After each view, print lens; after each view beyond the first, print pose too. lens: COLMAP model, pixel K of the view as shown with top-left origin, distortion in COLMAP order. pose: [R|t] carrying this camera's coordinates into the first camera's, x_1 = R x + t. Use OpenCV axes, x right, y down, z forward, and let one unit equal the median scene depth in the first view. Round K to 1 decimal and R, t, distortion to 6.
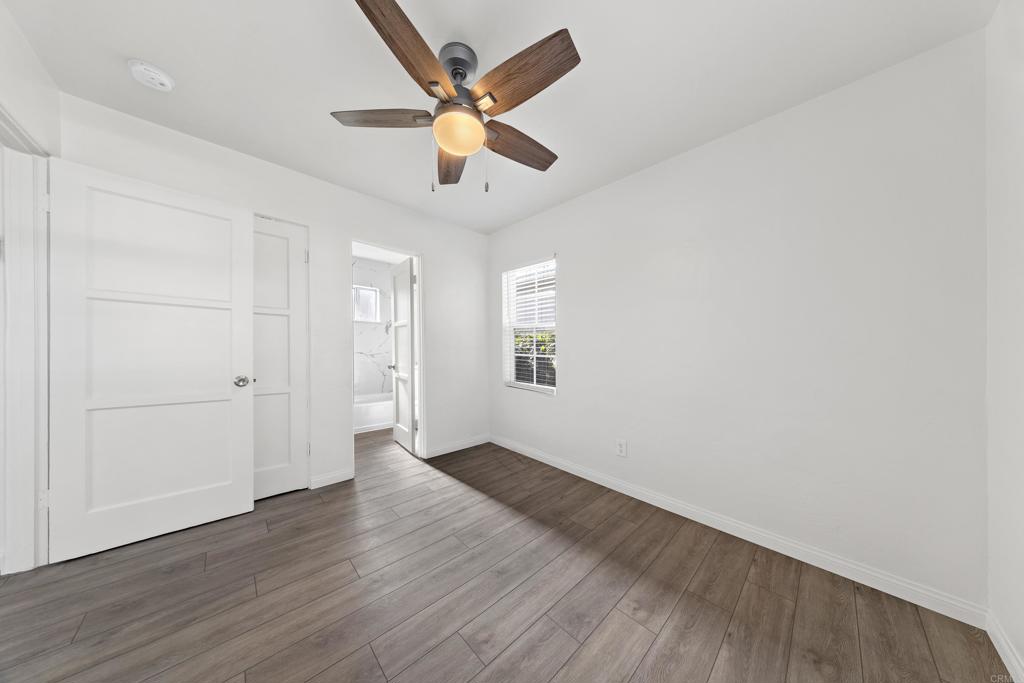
lens RADIAL K [[301.7, 0, 512.6], [0, 301.7, 344.1], [0, 0, 1]] dist [0.006248, -0.000189]
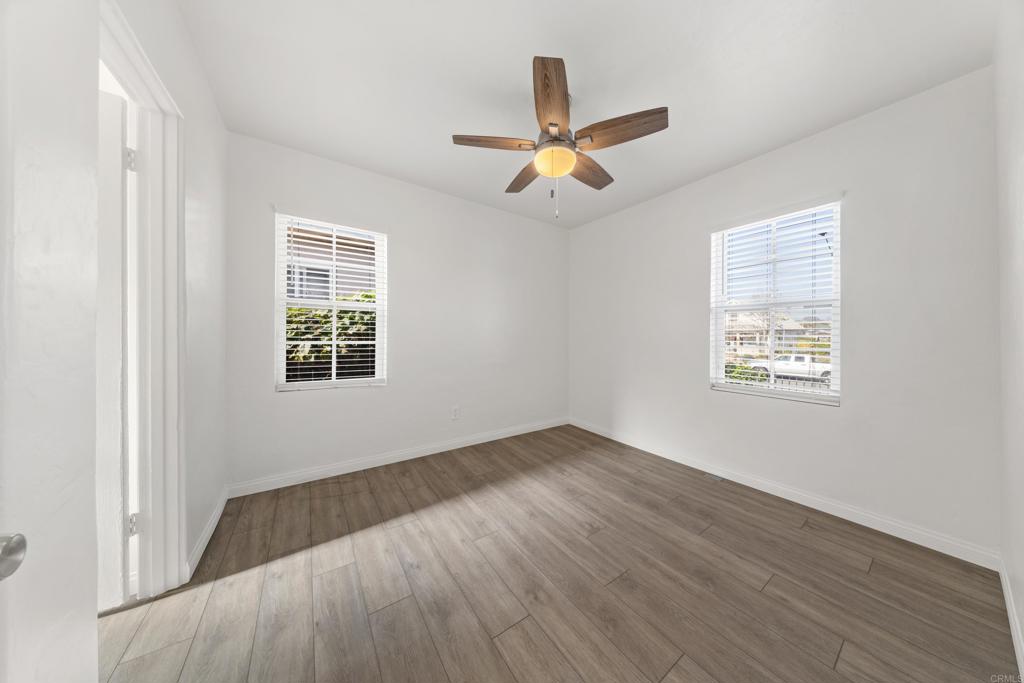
lens RADIAL K [[304.0, 0, 512.9], [0, 304.0, 328.4], [0, 0, 1]] dist [0.000208, -0.000043]
pose [[0.164897, 0.003513, 0.986305, -0.819373], [-0.001202, 0.999994, -0.003361, 0.005245], [-0.986310, -0.000631, 0.164900, 0.567457]]
